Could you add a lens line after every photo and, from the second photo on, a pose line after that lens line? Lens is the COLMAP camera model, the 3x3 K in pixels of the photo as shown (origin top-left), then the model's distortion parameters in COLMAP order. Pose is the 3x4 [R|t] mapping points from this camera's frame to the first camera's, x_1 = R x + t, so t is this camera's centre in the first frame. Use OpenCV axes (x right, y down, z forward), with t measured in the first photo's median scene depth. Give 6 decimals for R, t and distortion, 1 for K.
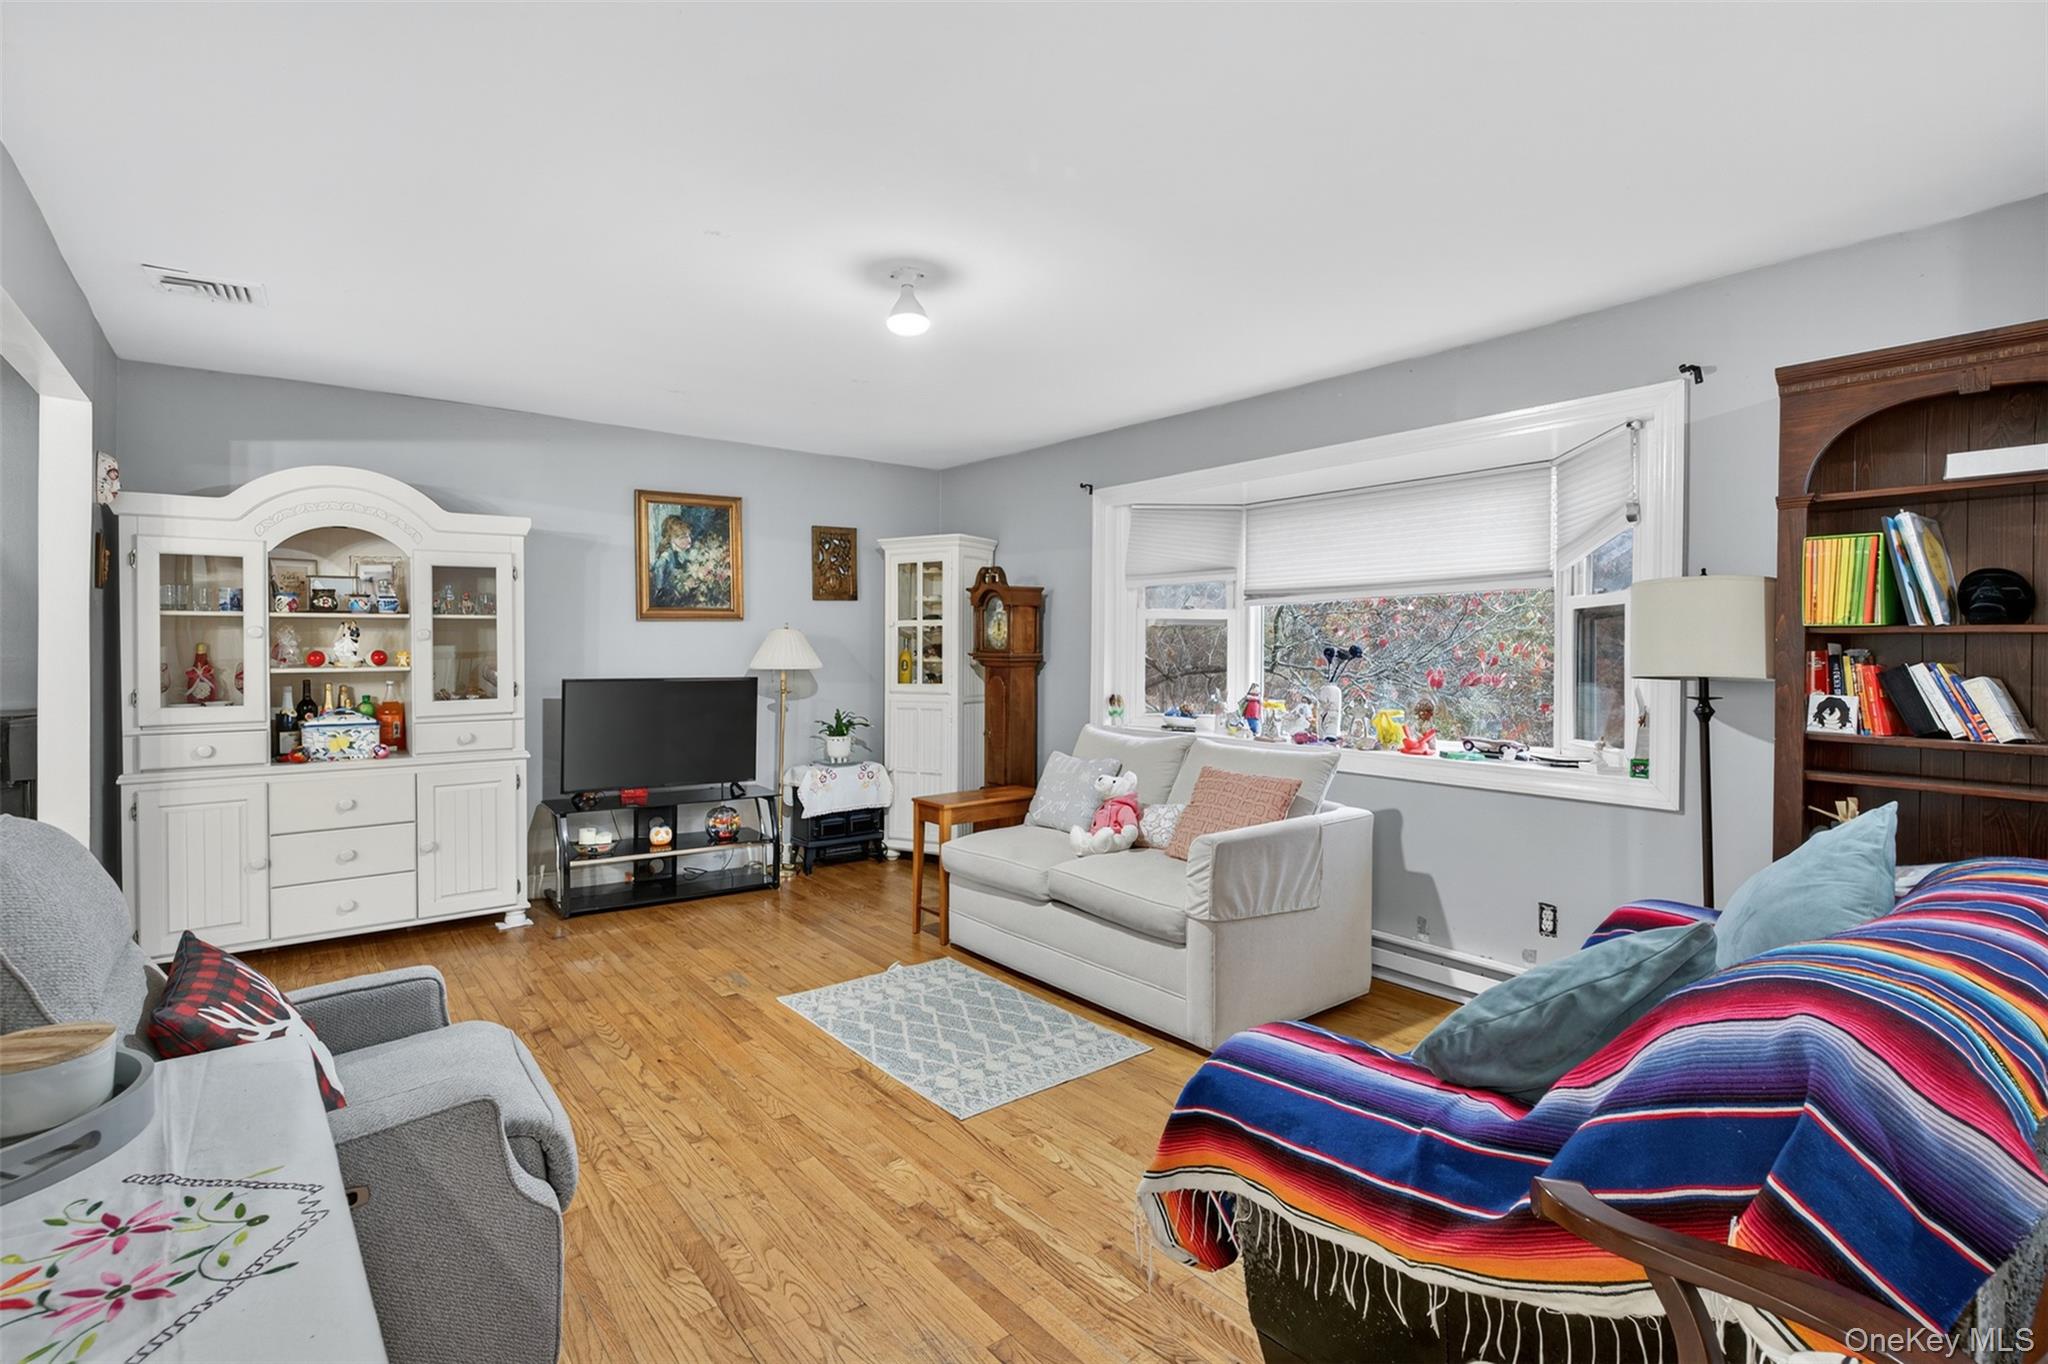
lens RADIAL K [[980.8, 0, 1026.9], [0, 980.8, 664.4], [0, 0, 1]] dist [0.000432, -0.000082]
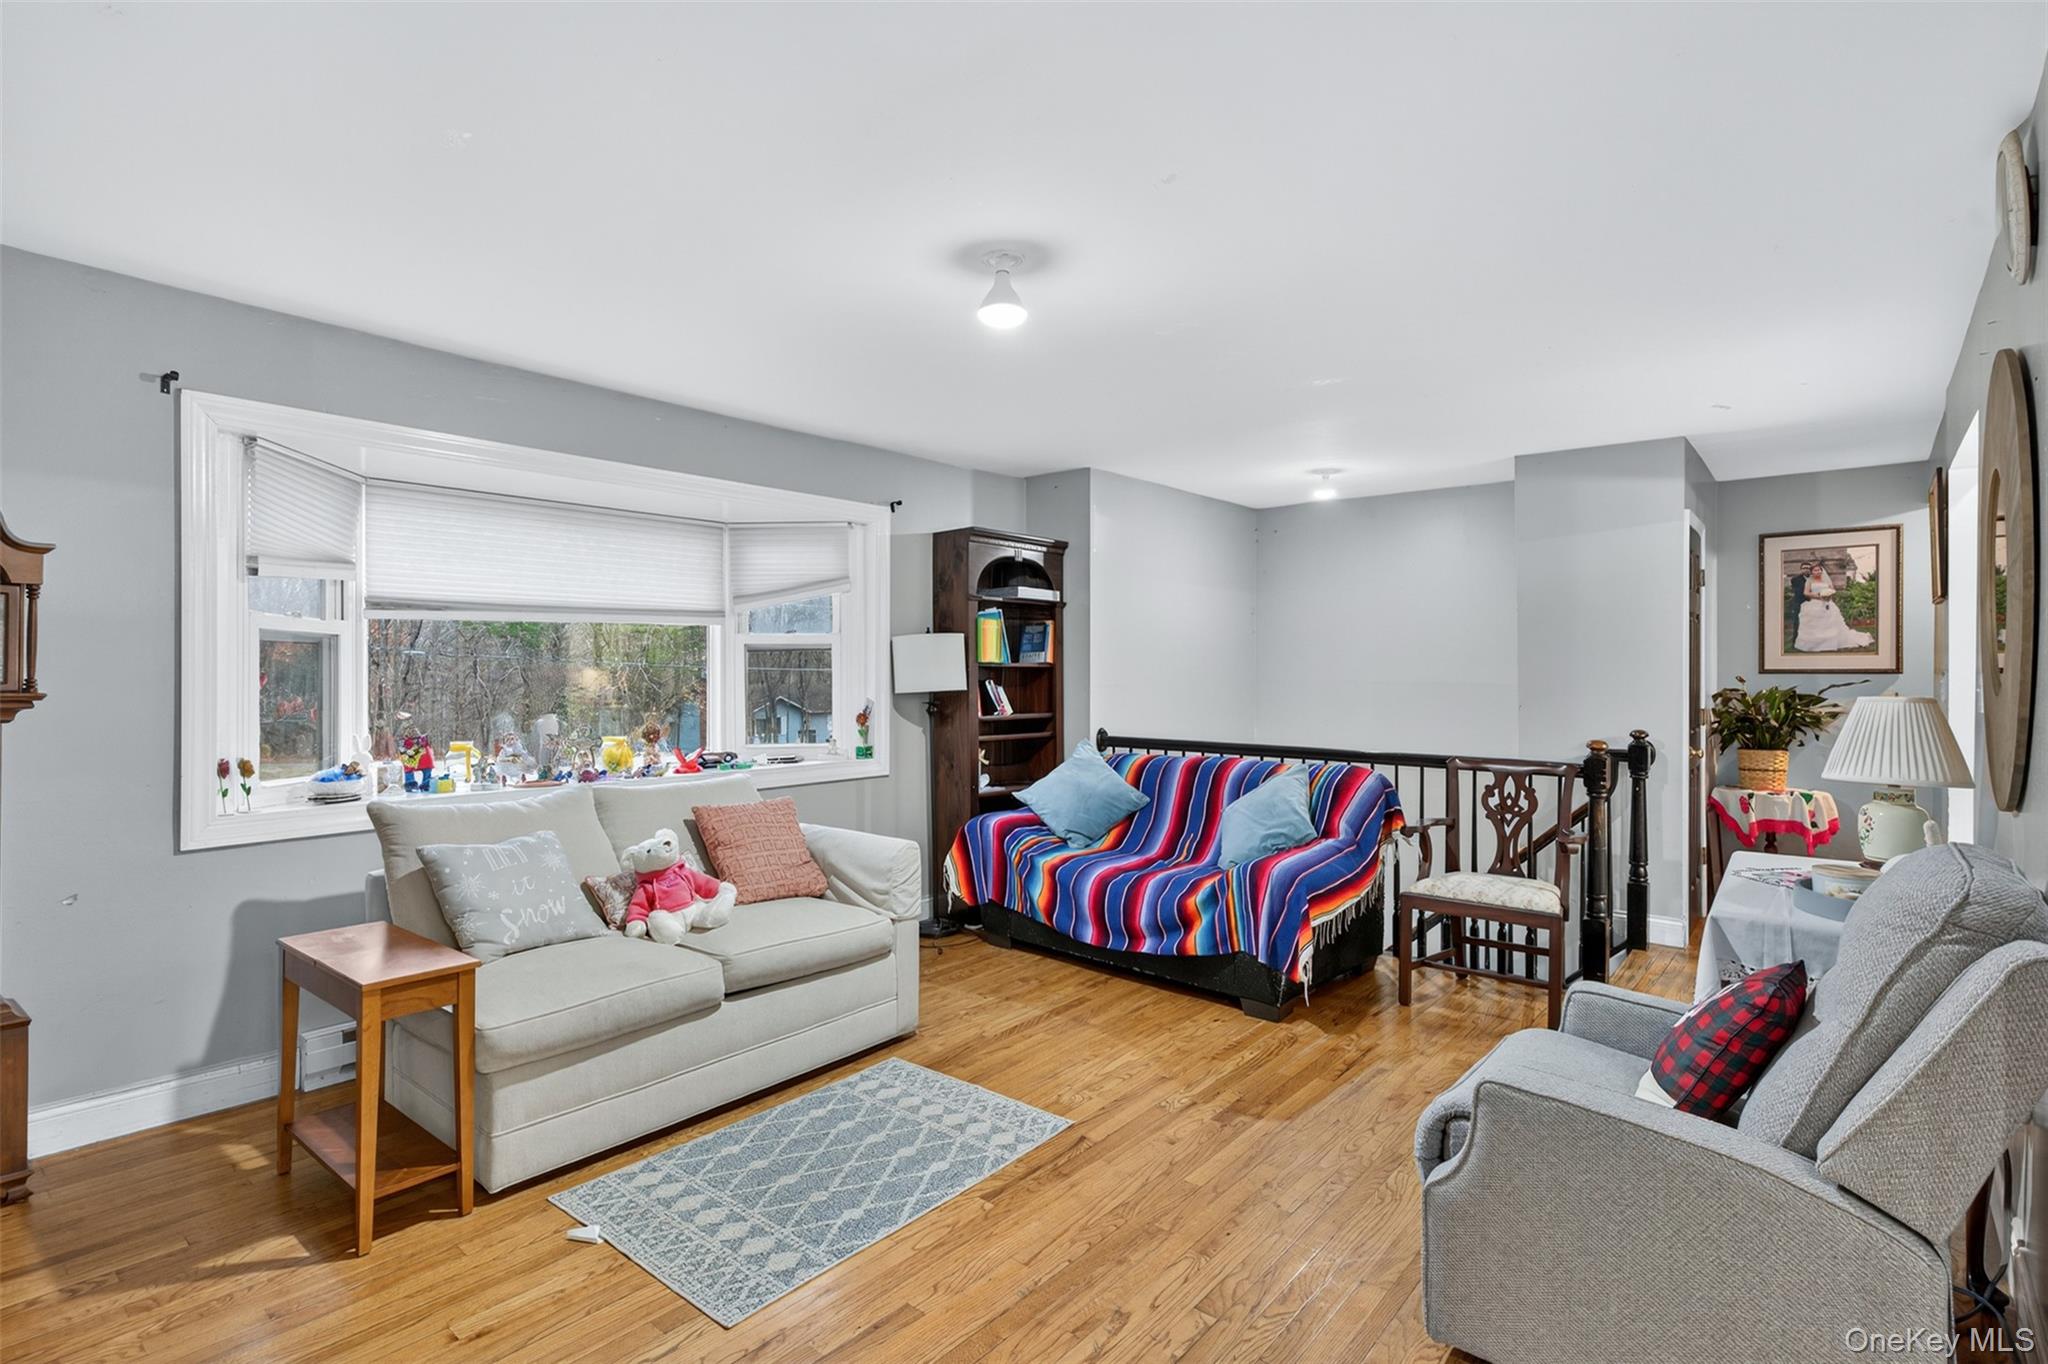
lens RADIAL K [[988.7, 0, 1024.0], [0, 988.7, 682.0], [0, 0, 1]] dist [-0.000741, -0.000235]
pose [[-0.206994, -0.011786, 0.978271, -1.190070], [0.016986, 0.999733, 0.015638, -0.030386], [-0.978195, 0.019854, -0.206738, 1.377555]]
